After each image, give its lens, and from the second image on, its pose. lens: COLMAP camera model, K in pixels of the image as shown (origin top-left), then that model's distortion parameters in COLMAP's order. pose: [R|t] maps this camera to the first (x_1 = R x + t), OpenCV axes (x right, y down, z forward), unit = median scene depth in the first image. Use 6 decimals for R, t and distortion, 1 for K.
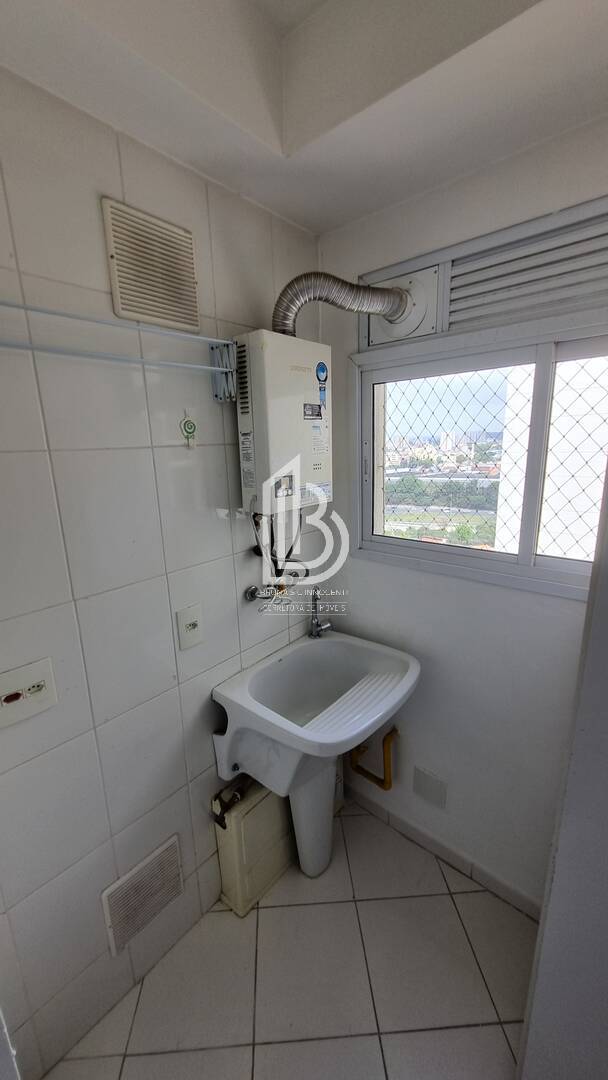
lens RADIAL K [[428.4, 0, 304.0], [0, 428.4, 540.0], [0, 0, 1]] dist [0.001692, 0.000093]
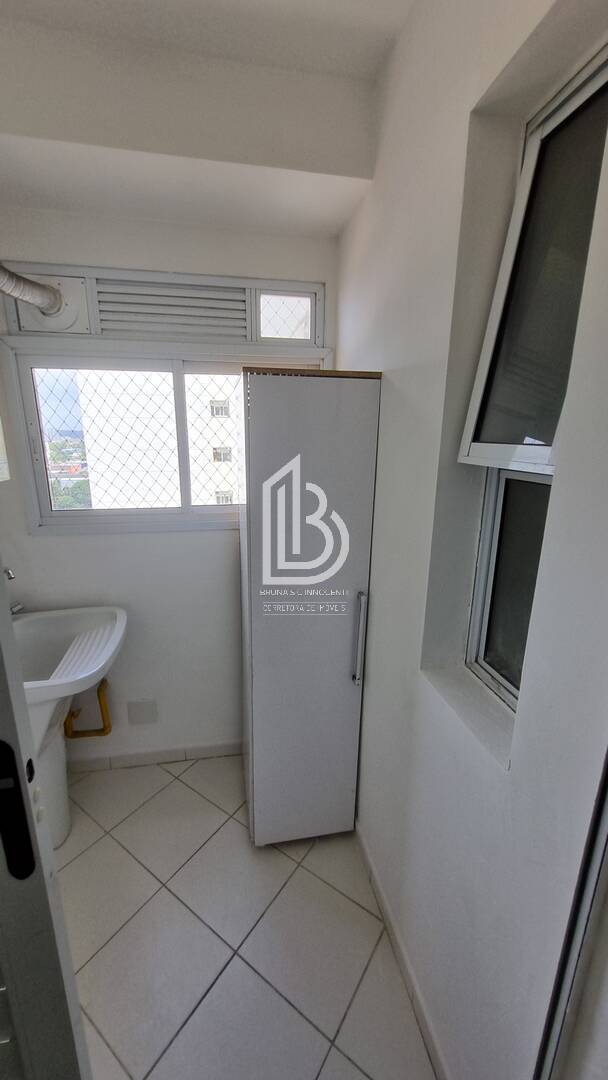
lens RADIAL K [[416.7, 0, 304.0], [0, 416.7, 540.0], [0, 0, 1]] dist [0.001063, 0.000049]
pose [[0.598946, -0.163168, 0.783990, -0.354443], [0.162075, 0.983460, 0.080862, 0.095039], [-0.784217, 0.078633, 0.615484, -0.158112]]
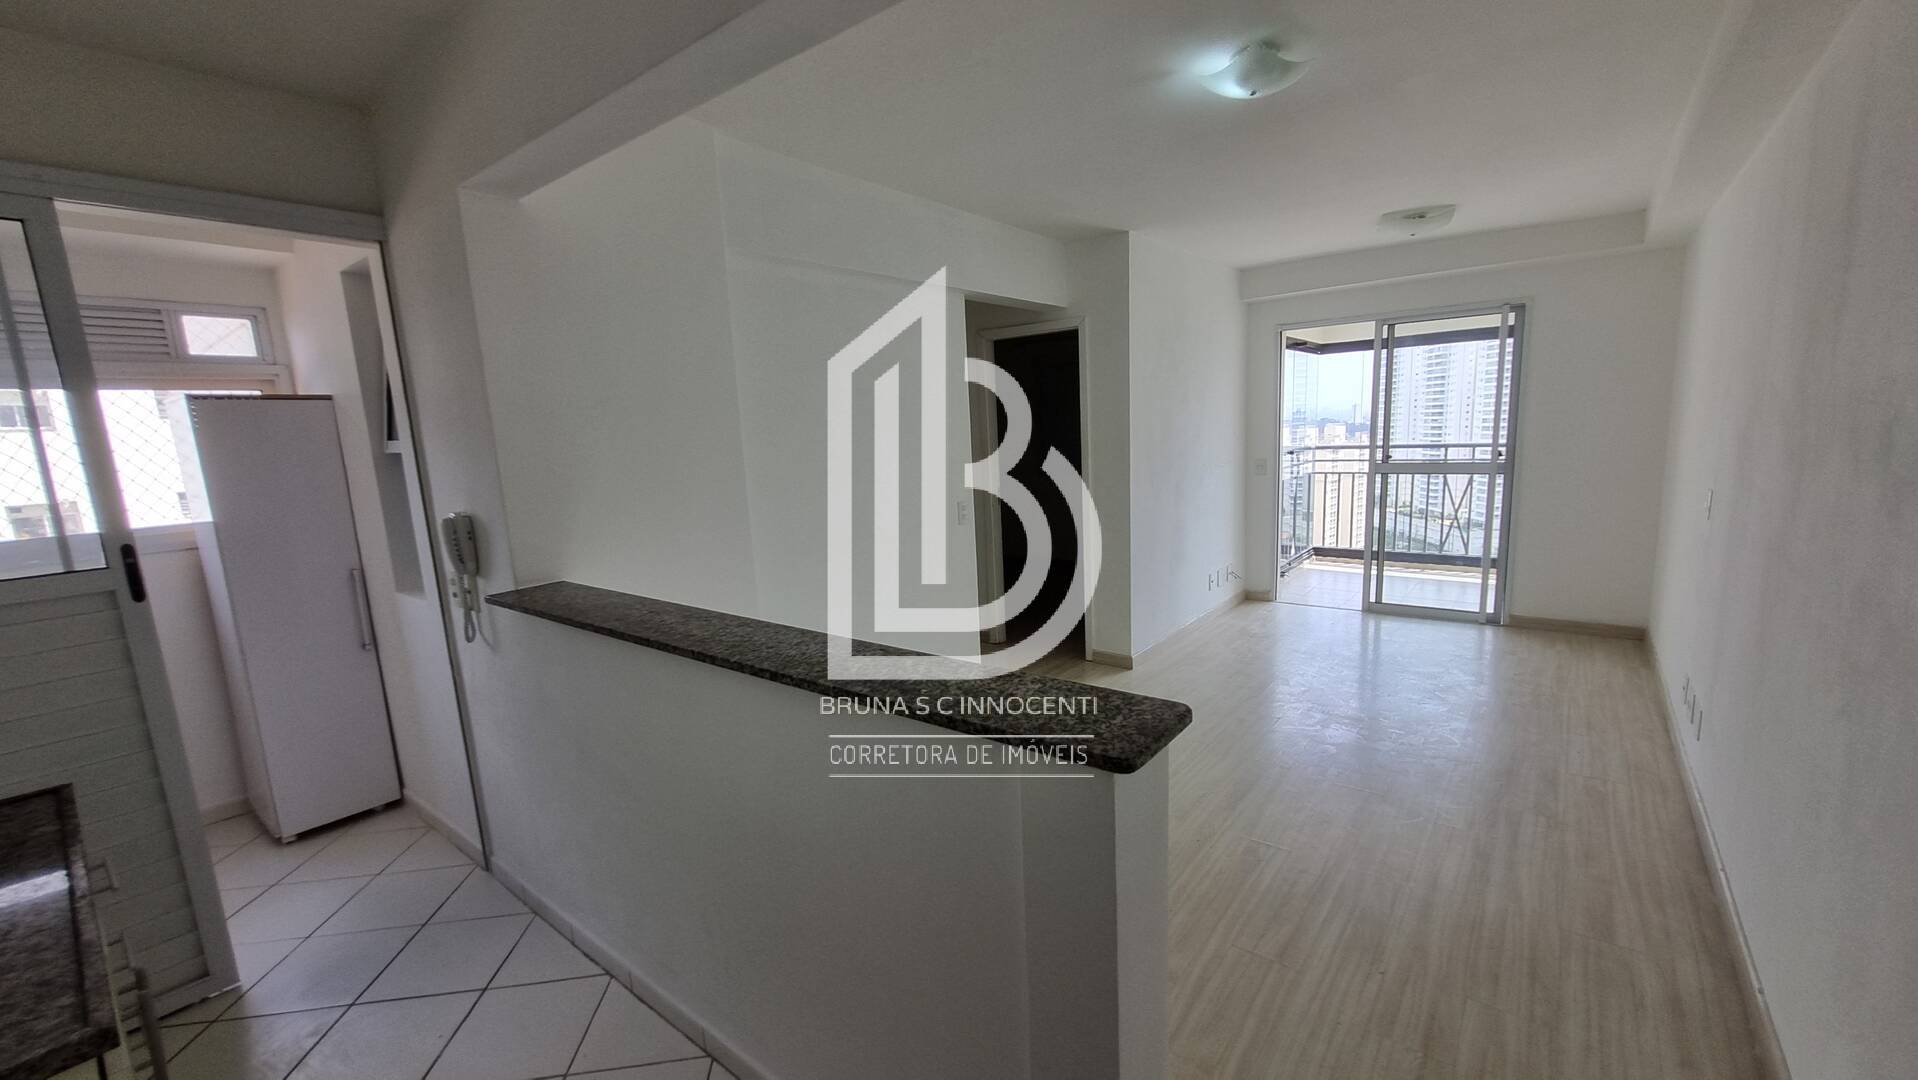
lens RADIAL K [[760.7, 0, 959.0], [0, 760.7, 540.0], [0, 0, 1]] dist [0.001692, 0.000093]
pose [[-0.075302, -0.120539, 0.989848, -1.944285], [0.293346, 0.946063, 0.137523, 0.486454], [-0.953036, 0.300723, -0.035881, -1.350444]]
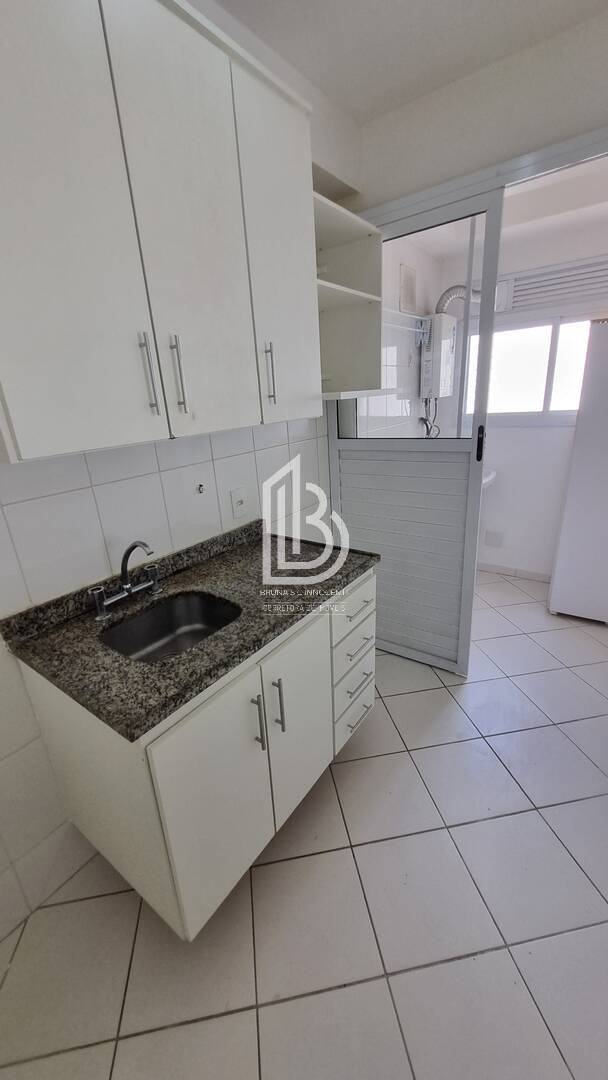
lens RADIAL K [[428.4, 0, 304.0], [0, 428.4, 540.0], [0, 0, 1]] dist [0.001692, 0.000093]
pose [[0.992927, -0.071380, 0.094878, -1.032924], [0.062444, 0.993609, 0.094034, 0.422471], [-0.100984, -0.087445, 0.991038, -1.206098]]
